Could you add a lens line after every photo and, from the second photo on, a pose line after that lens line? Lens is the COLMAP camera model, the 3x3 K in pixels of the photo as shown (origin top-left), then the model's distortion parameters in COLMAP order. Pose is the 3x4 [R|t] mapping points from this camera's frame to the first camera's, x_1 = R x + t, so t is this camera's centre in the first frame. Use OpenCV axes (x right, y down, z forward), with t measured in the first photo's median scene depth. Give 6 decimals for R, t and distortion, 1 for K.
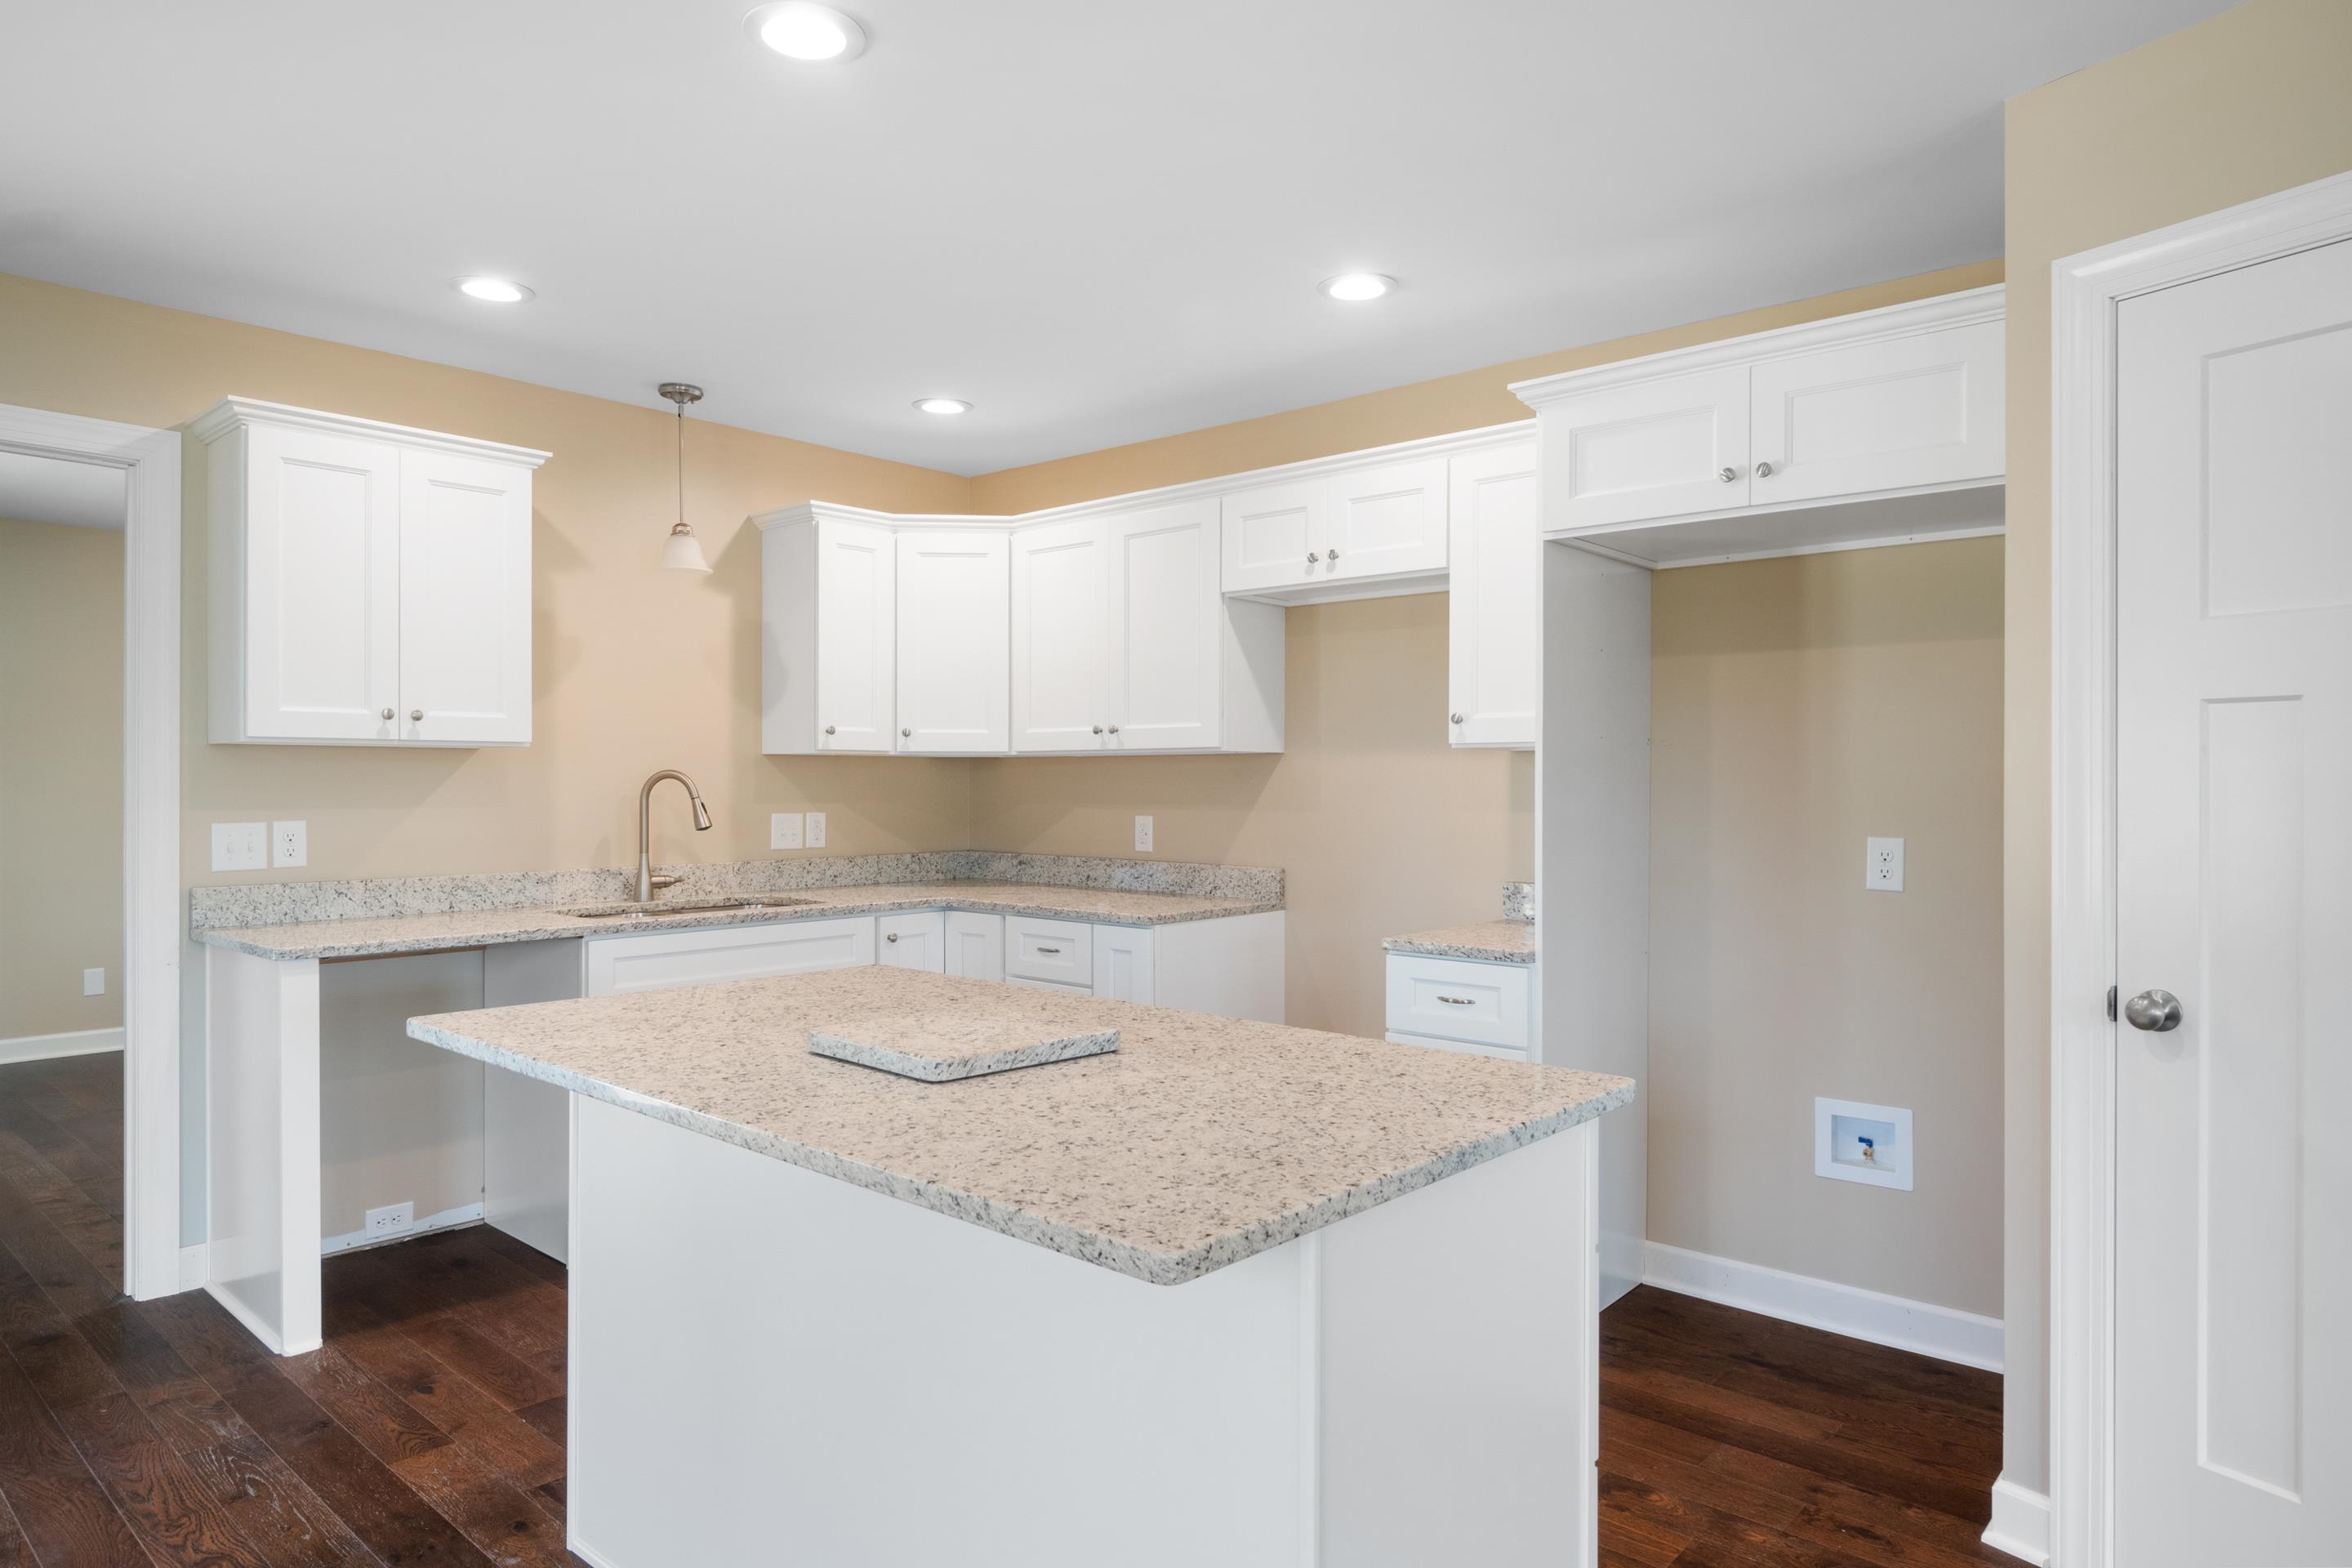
lens RADIAL K [[1384.6, 0, 1161.7], [0, 1384.6, 784.2], [0, 0, 1]] dist [-0.000904, -0.004953]
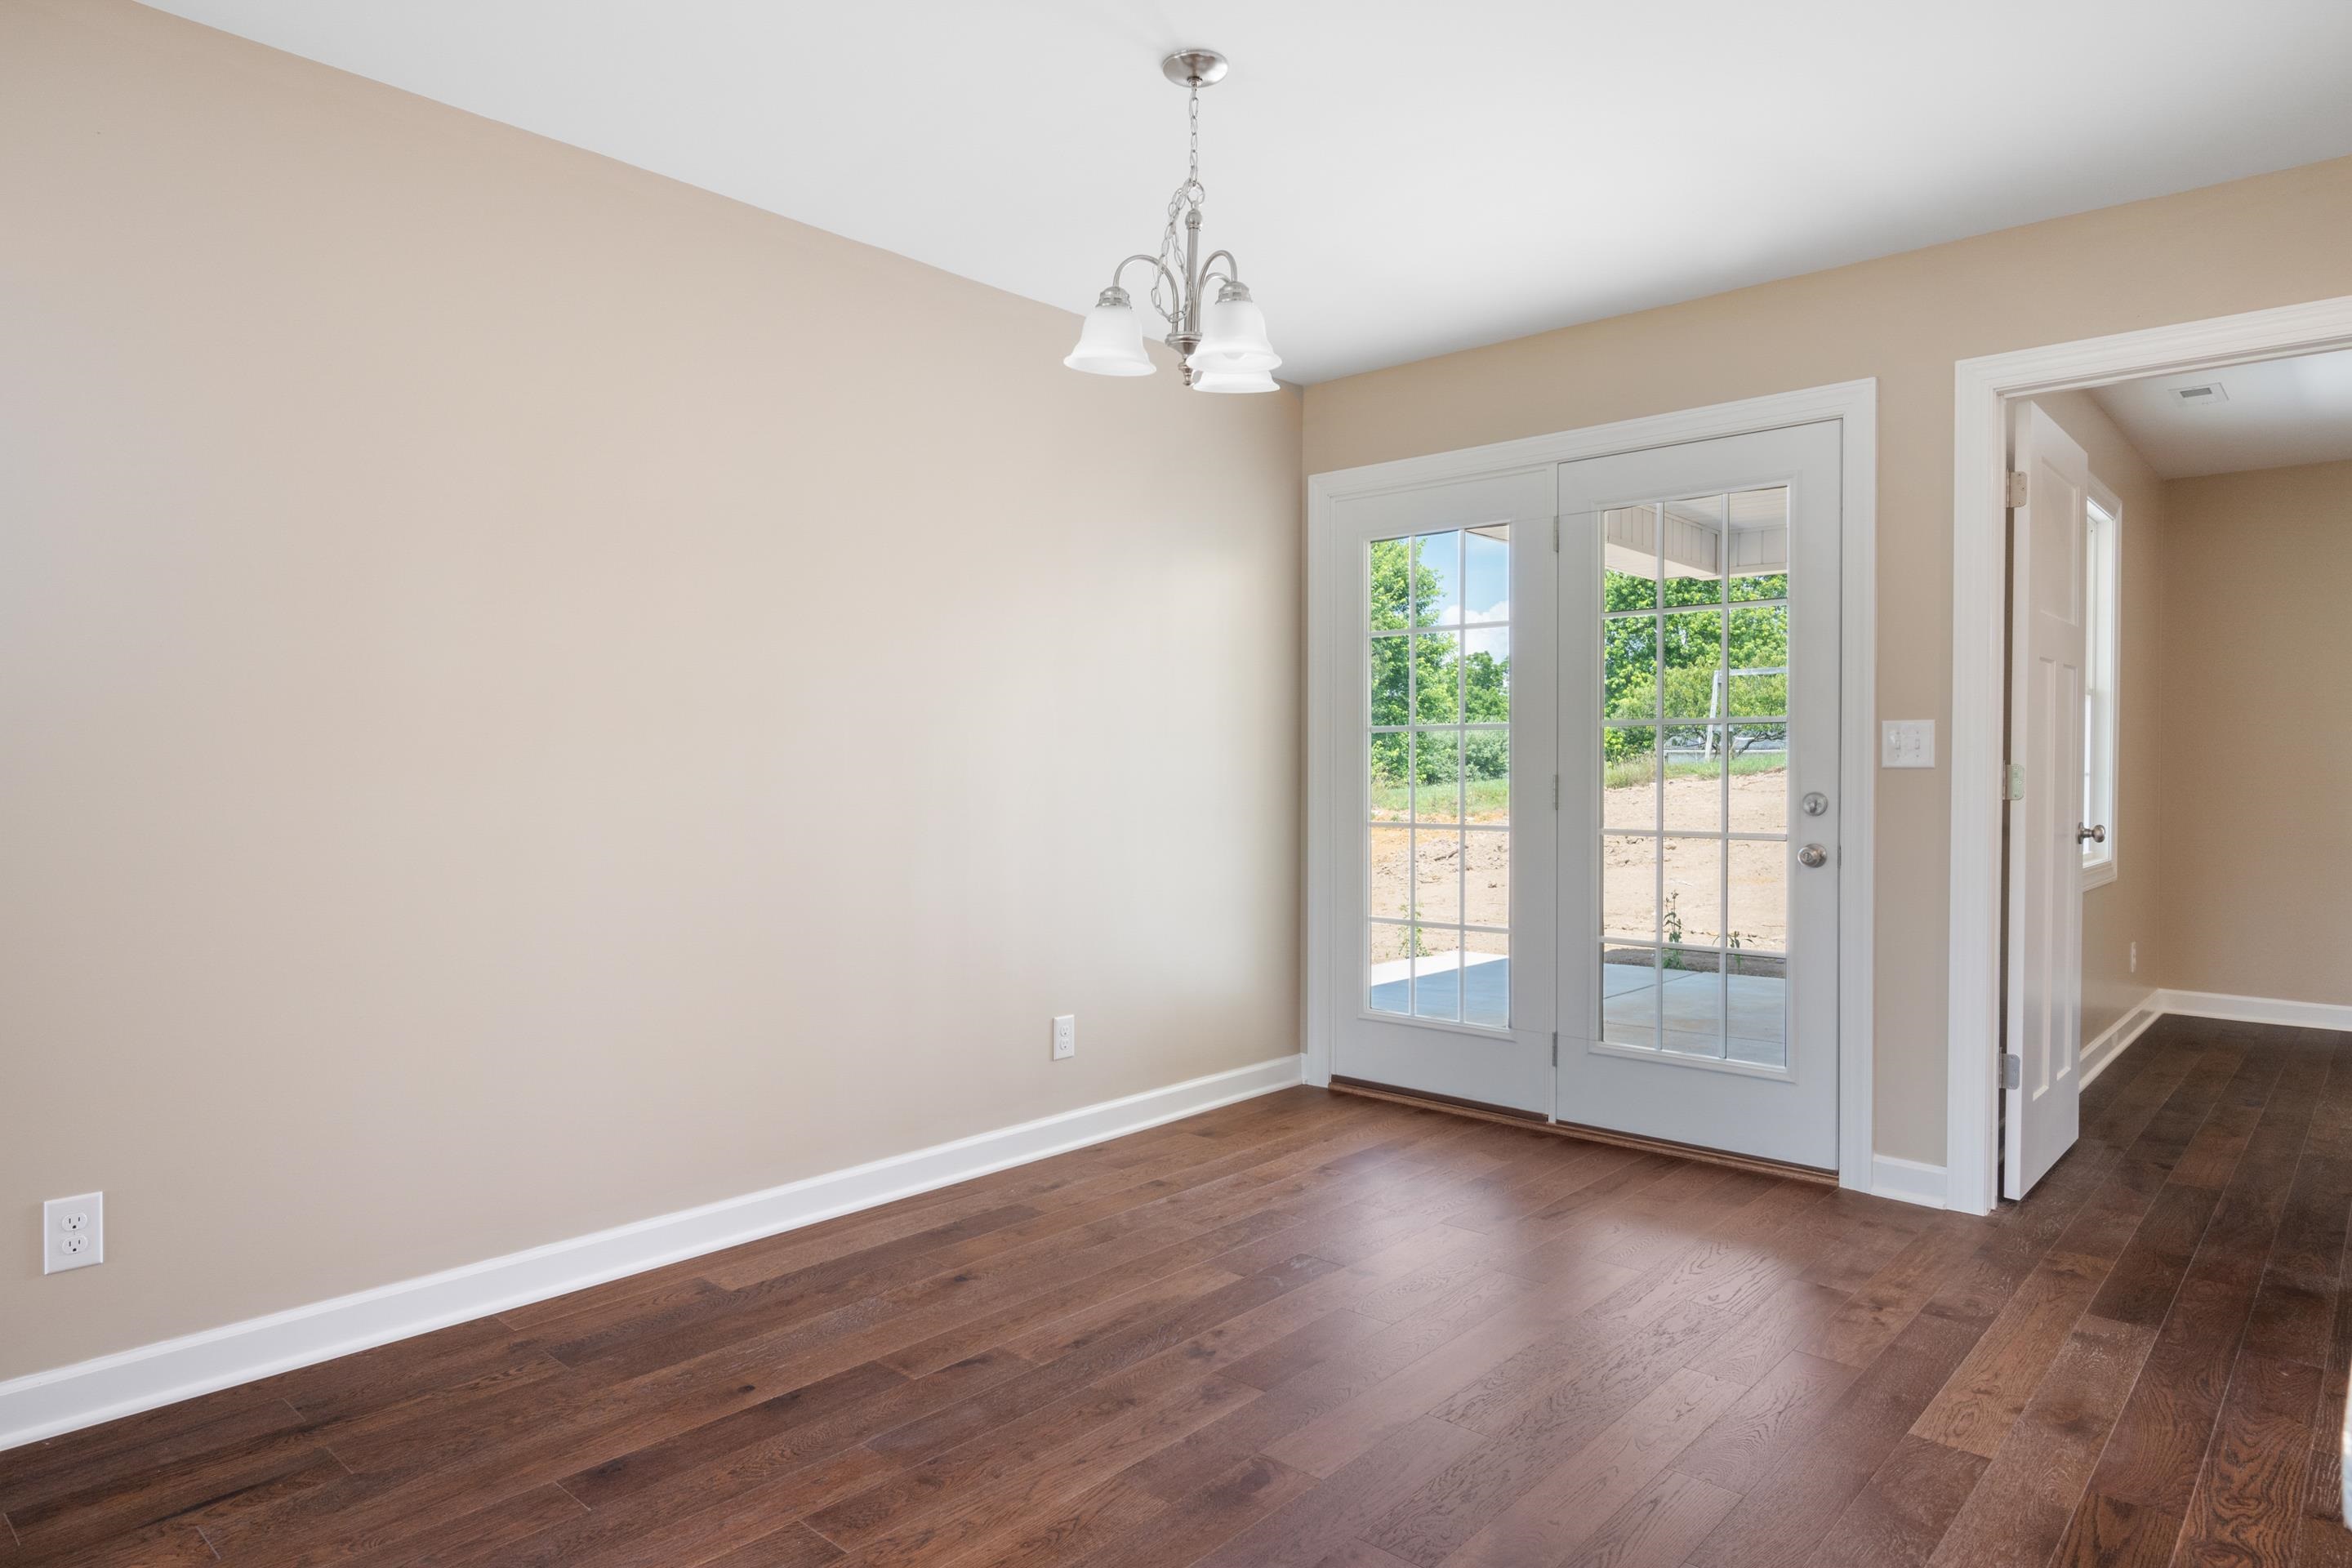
lens RADIAL K [[1384.6, 0, 1157.1], [0, 1384.6, 782.3], [0, 0, 1]] dist [-0.000904, -0.004953]
pose [[-0.013288, 0.010445, -0.999857, 0.102795], [-0.007112, 0.999919, 0.010540, 0.038836], [0.999886, 0.007251, -0.013213, 0.175563]]
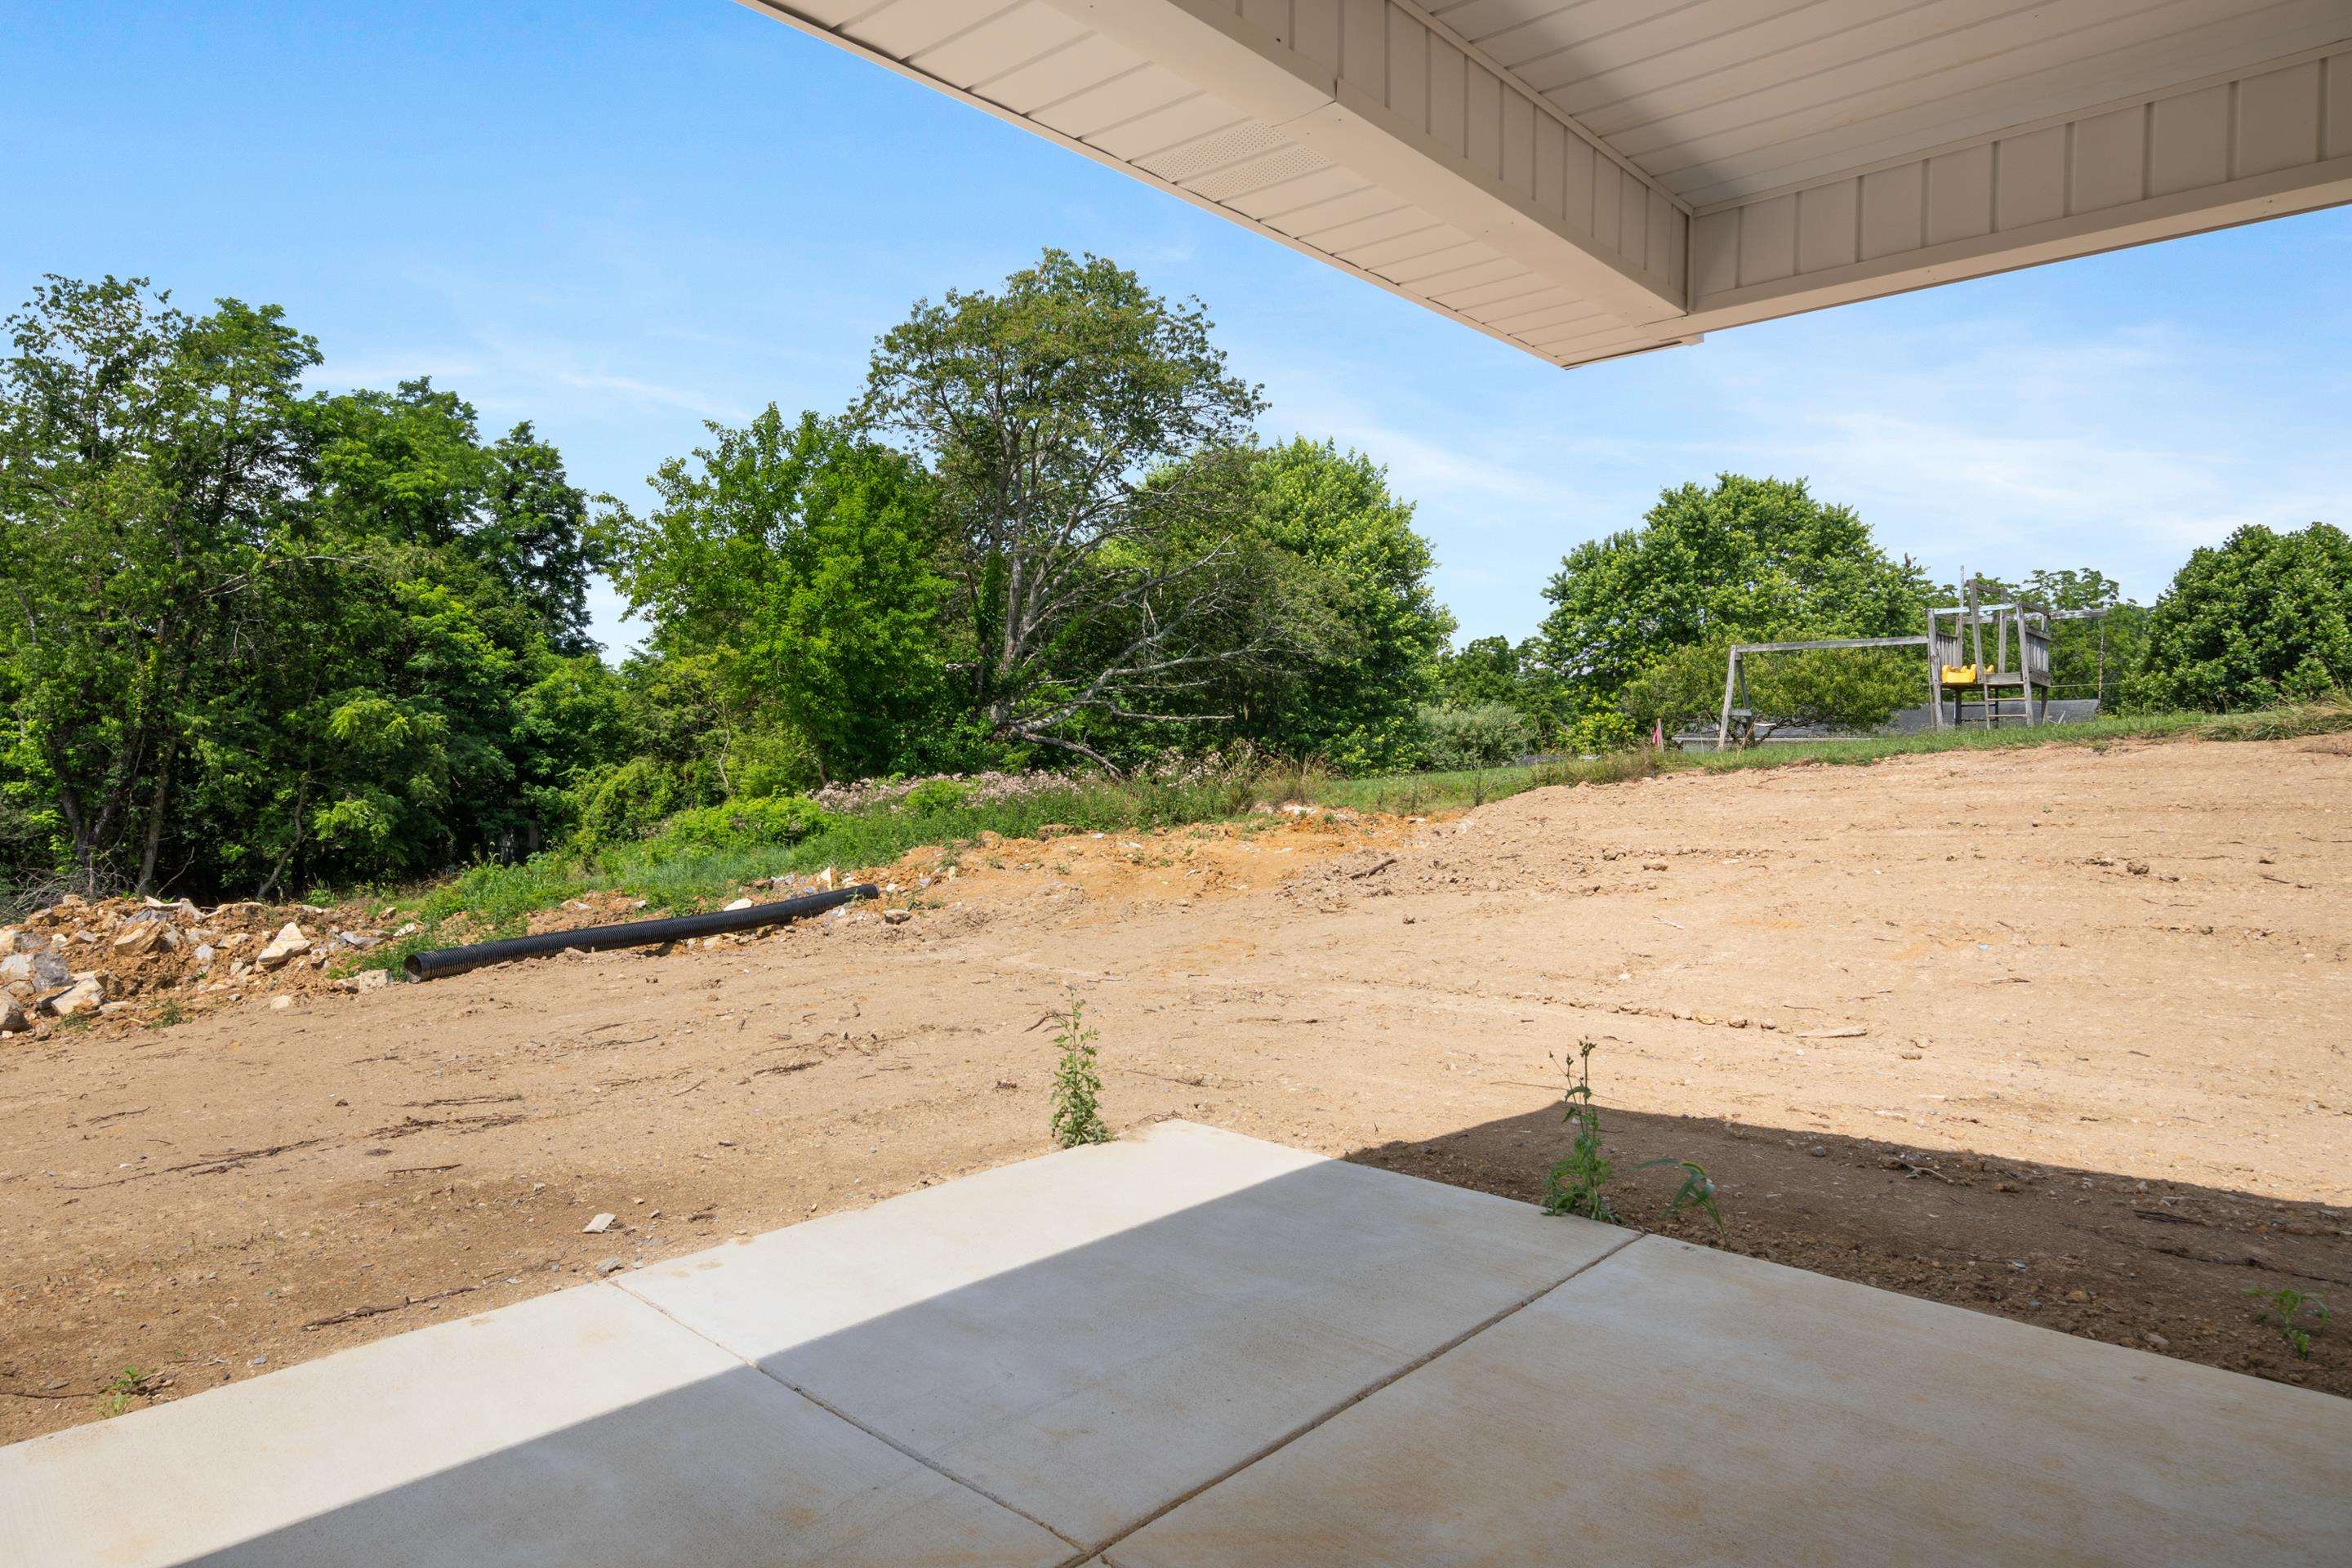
lens RADIAL K [[1359.4, 0, 1139.9], [0, 1359.4, 760.1], [0, 0, 1]] dist [-0.005253, -0.006080]
pose [[-0.045691, 0.005997, -0.998938, -0.937867], [-0.014096, 0.999879, 0.006647, 0.024152], [0.998856, 0.014384, -0.045601, 0.616143]]
